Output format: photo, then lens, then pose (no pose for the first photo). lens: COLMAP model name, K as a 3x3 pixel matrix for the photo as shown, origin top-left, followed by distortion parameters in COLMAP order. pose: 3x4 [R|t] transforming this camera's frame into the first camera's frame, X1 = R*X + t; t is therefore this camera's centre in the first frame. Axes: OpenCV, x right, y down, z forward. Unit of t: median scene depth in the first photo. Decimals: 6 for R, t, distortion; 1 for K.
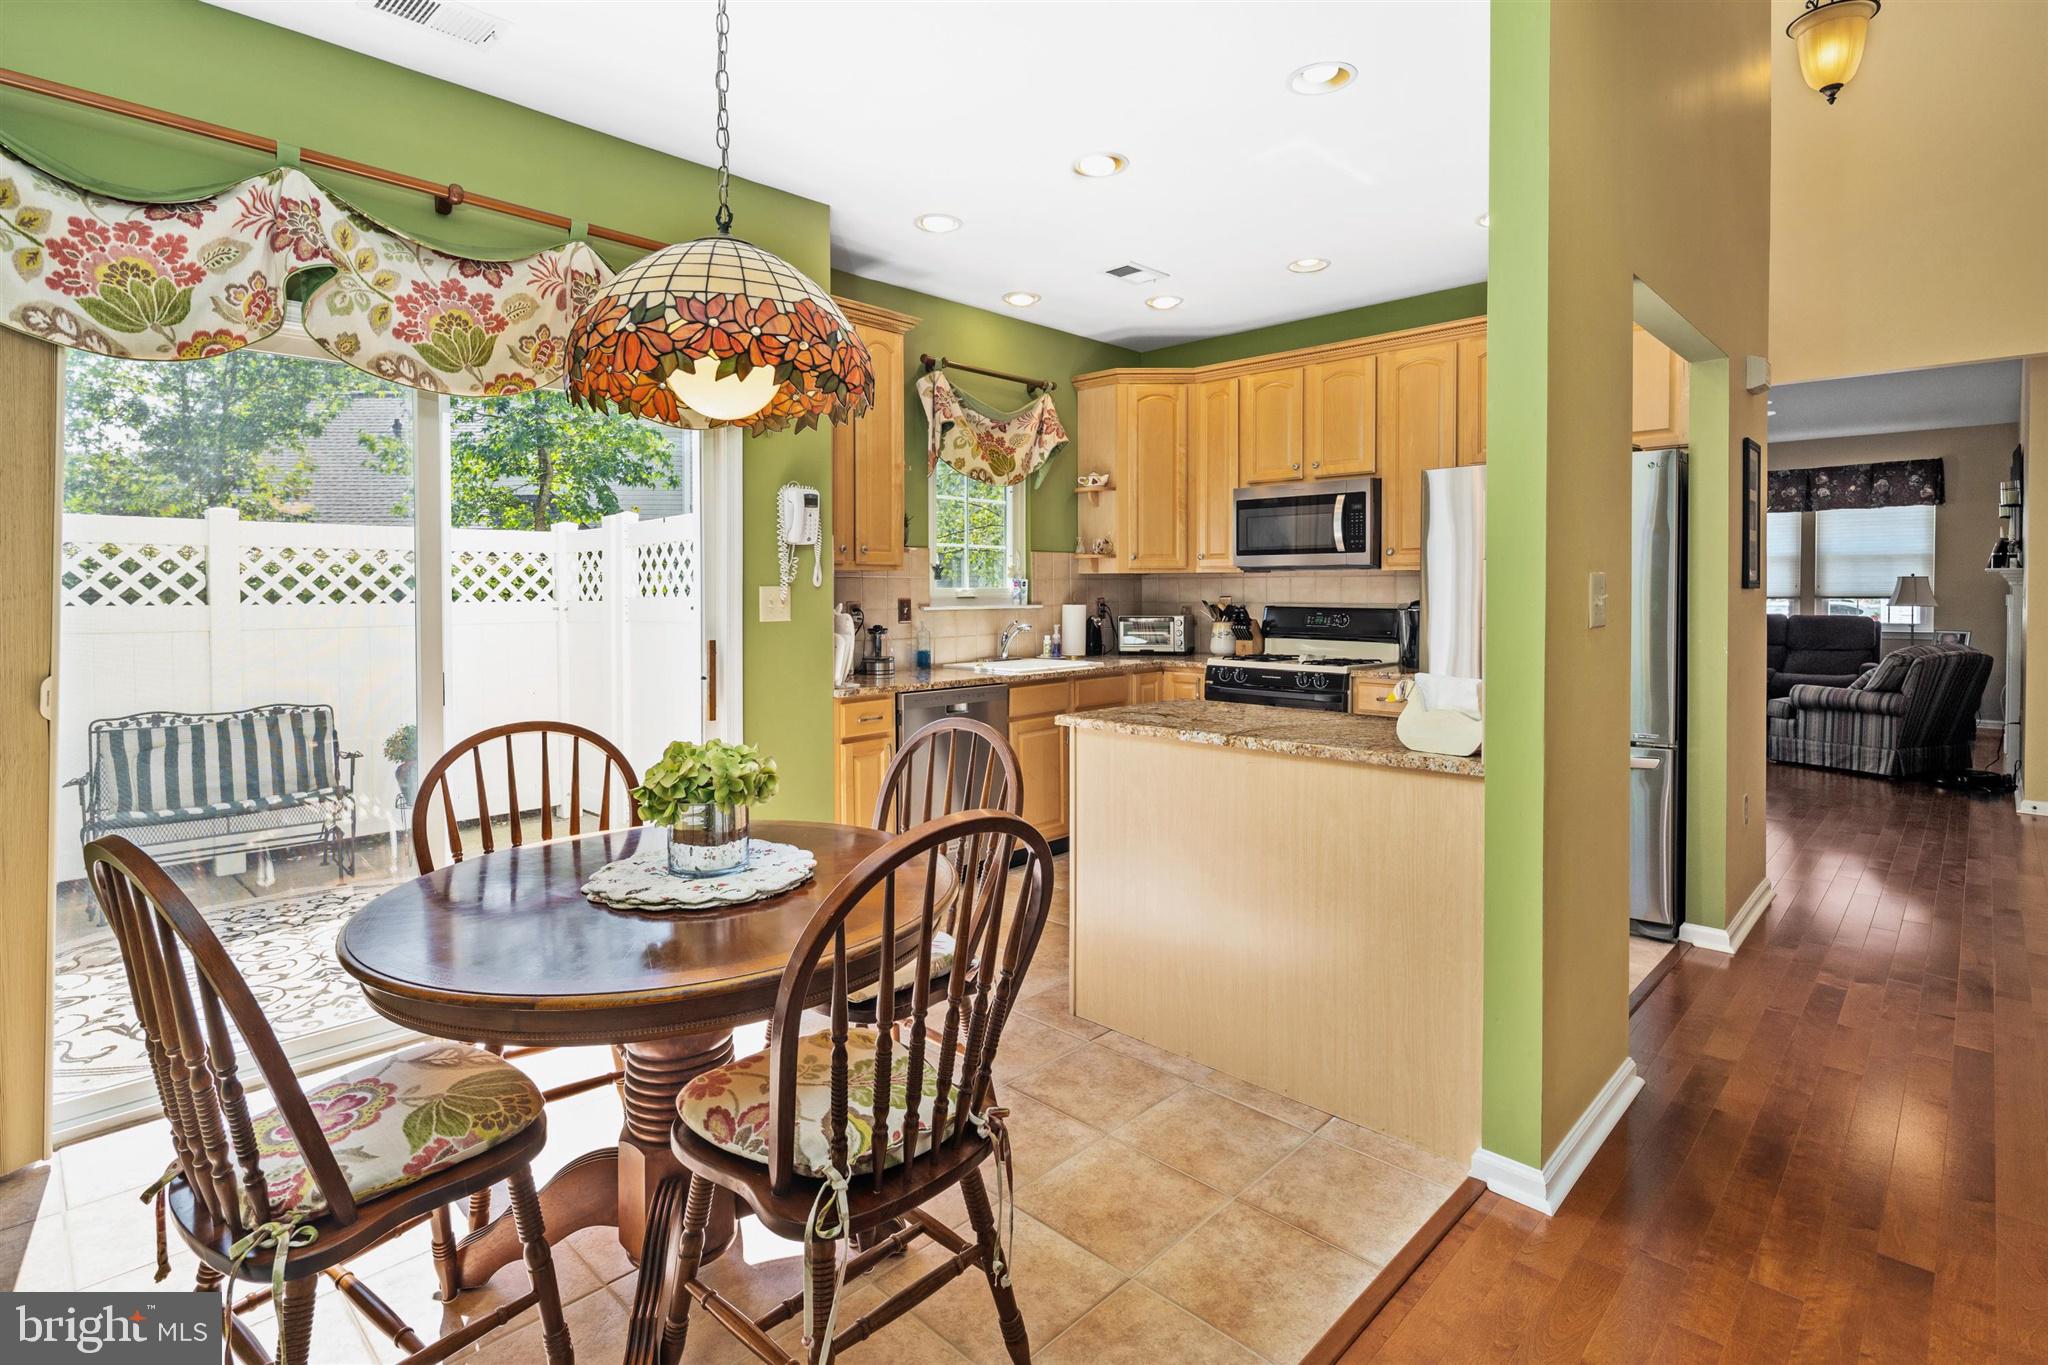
lens RADIAL K [[1017.6, 0, 1028.4], [0, 1017.6, 583.9], [0, 0, 1]] dist [0.006168, -0.000299]
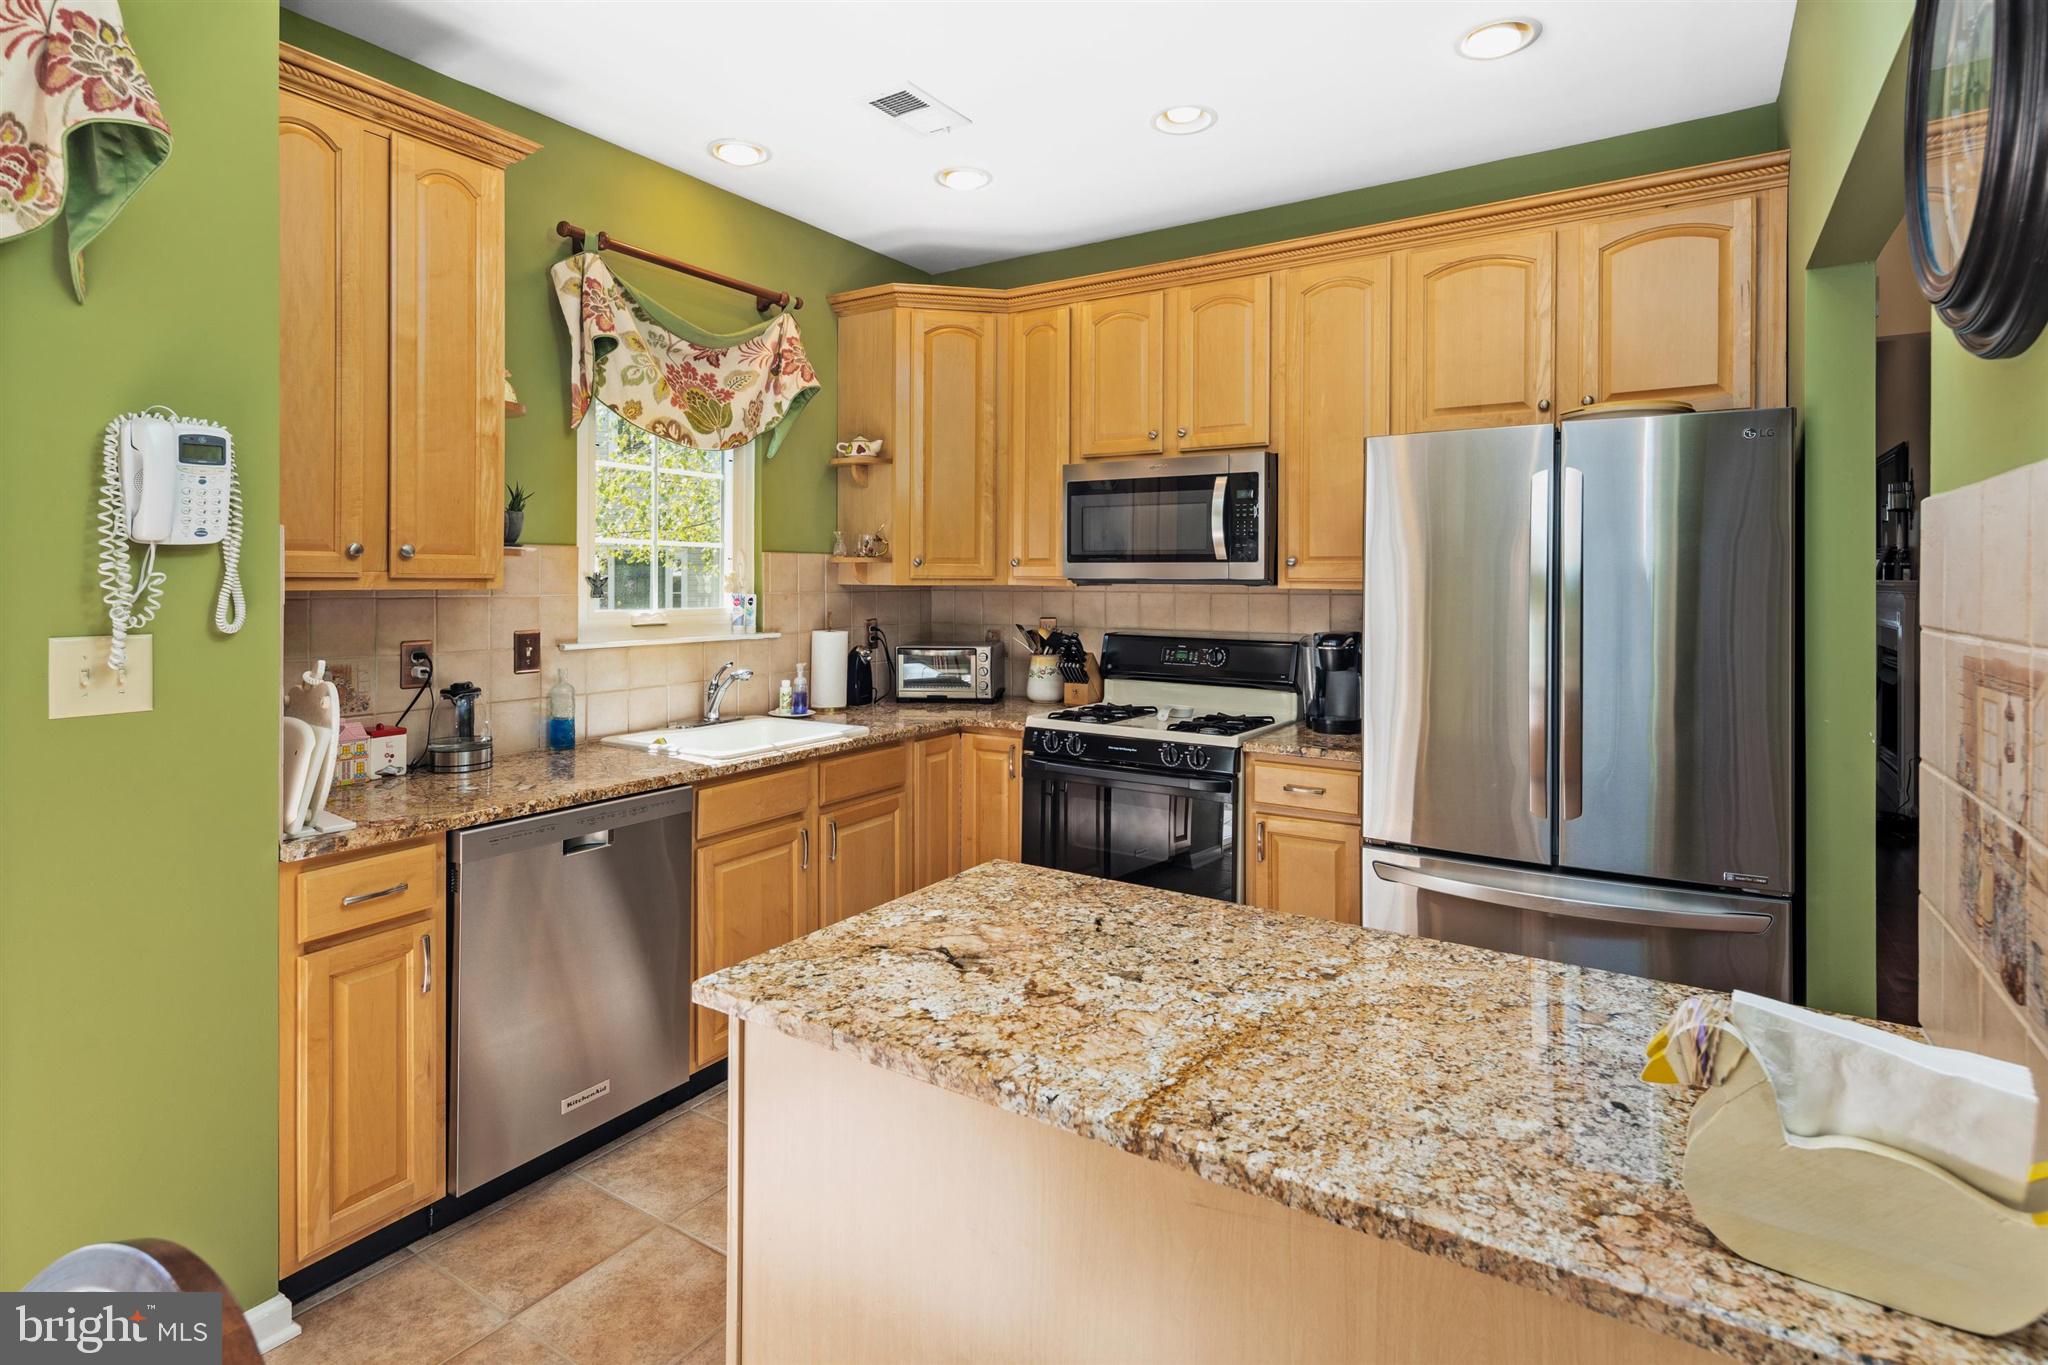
lens RADIAL K [[1017.6, 0, 1028.4], [0, 1017.6, 583.9], [0, 0, 1]] dist [0.006168, -0.000299]
pose [[0.980822, 0.004760, 0.194849, 0.045600], [-0.006726, 0.999933, 0.009434, -0.019813], [-0.194791, -0.010563, 0.980788, 0.335836]]
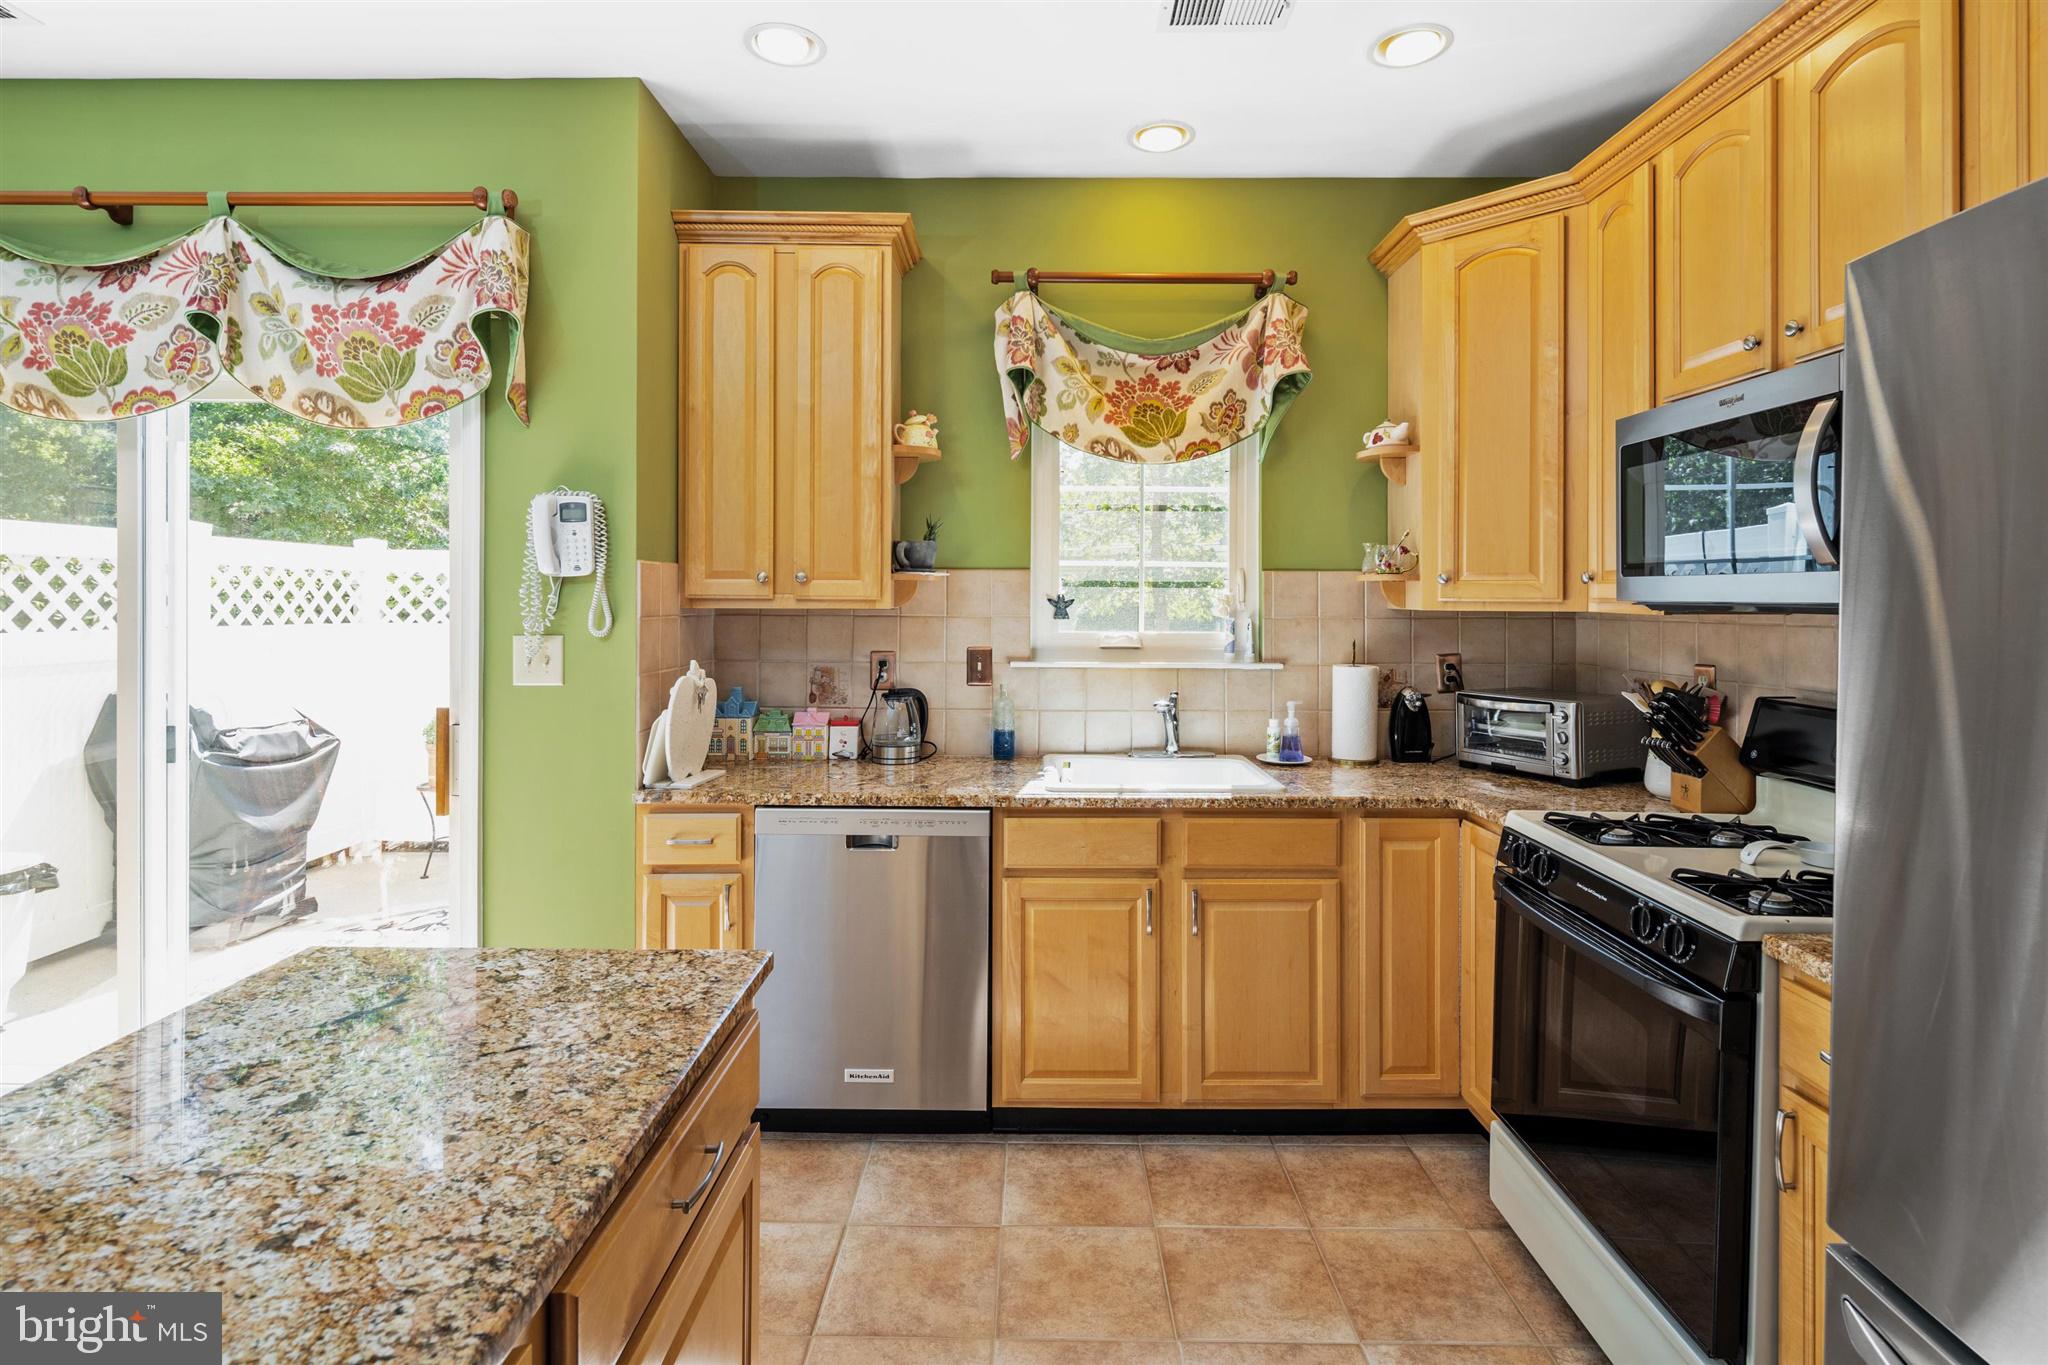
lens RADIAL K [[1007.4, 0, 1027.4], [0, 1007.4, 591.4], [0, 0, 1]] dist [0.001041, -0.001500]
pose [[0.685541, 0.002348, -0.728030, 0.347479], [-0.002895, 0.999996, 0.000499, -0.021257], [0.728028, 0.001766, 0.685545, 0.537336]]
